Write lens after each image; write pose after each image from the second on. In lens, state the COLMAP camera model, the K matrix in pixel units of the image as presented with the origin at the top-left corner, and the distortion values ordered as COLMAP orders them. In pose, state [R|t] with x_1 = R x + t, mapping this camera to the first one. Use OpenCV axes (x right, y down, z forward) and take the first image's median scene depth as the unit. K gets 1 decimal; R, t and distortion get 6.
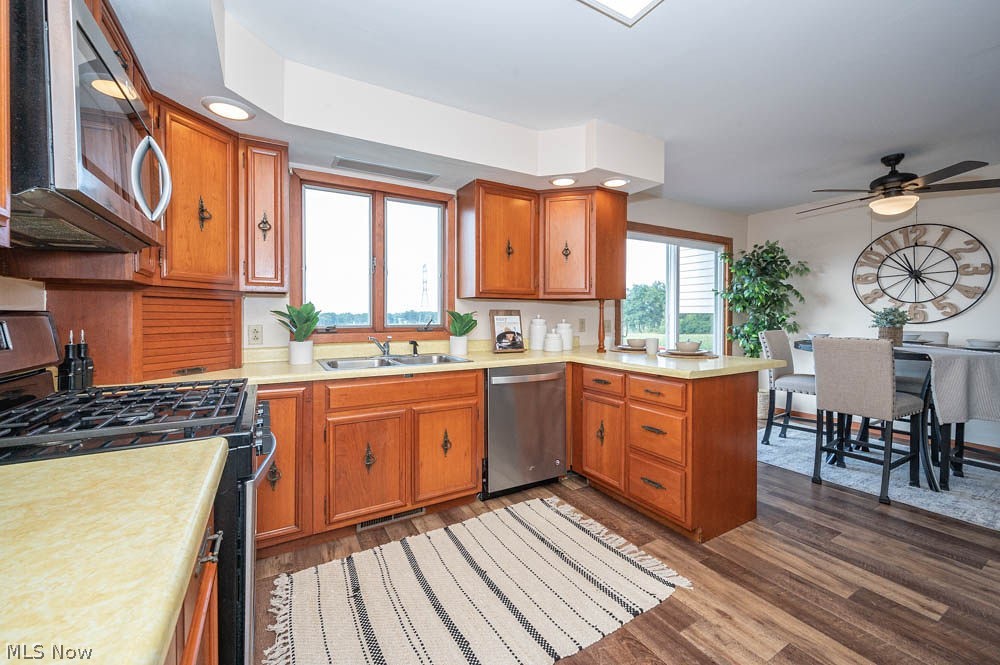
lens RADIAL K [[392.1, 0, 500.4], [0, 392.1, 318.9], [0, 0, 1]] dist [-0.002509, -0.000242]
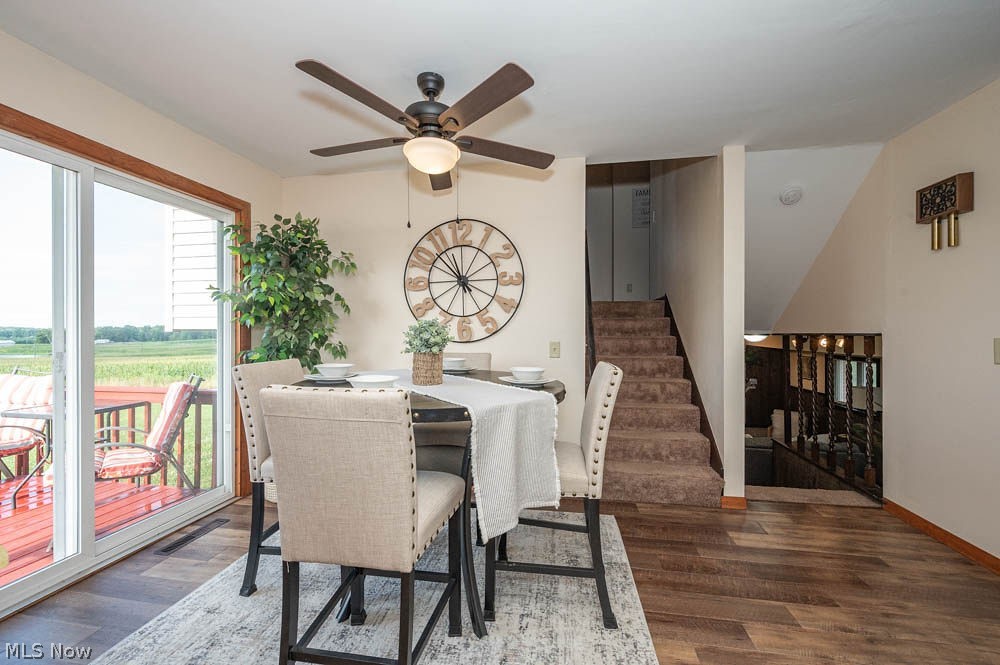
lens RADIAL K [[395.8, 0, 500.0], [0, 395.8, 332.5], [0, 0, 1]] dist [-0.000311, 0.000008]
pose [[0.635625, -0.000427, 0.771998, 0.492154], [0.008358, 0.999945, -0.006328, -0.003367], [-0.771953, 0.010474, 0.635594, 0.433504]]
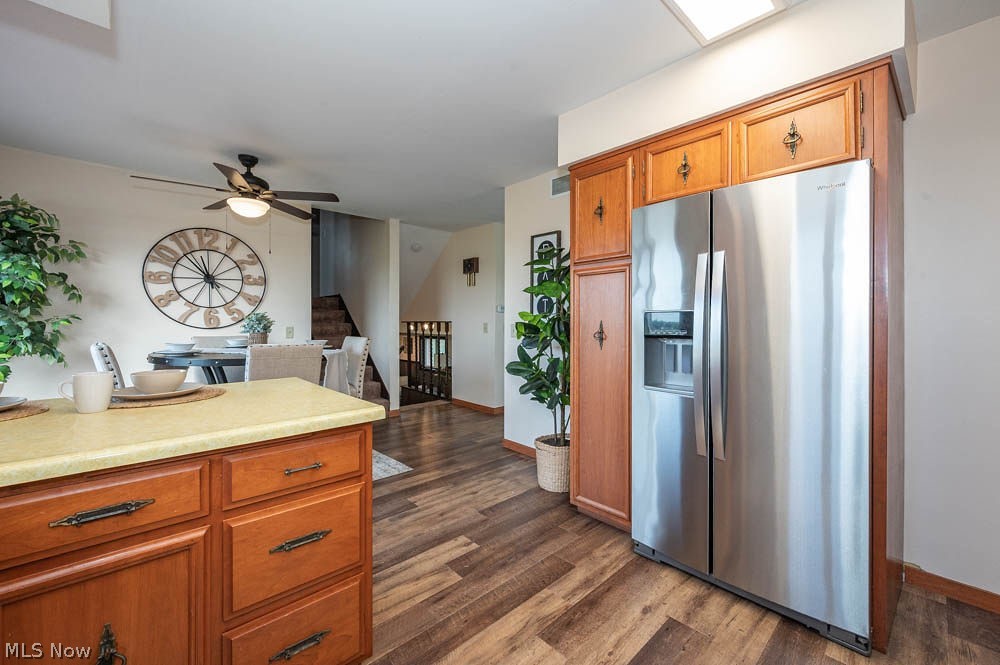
lens RADIAL K [[413.0, 0, 501.4], [0, 413.0, 323.4], [0, 0, 1]] dist [0.001413, 0.000084]
pose [[-0.221658, -0.005375, 0.975110, -0.119217], [0.010629, 0.999912, 0.007928, -0.002313], [-0.975067, 0.012122, -0.221582, 0.522342]]
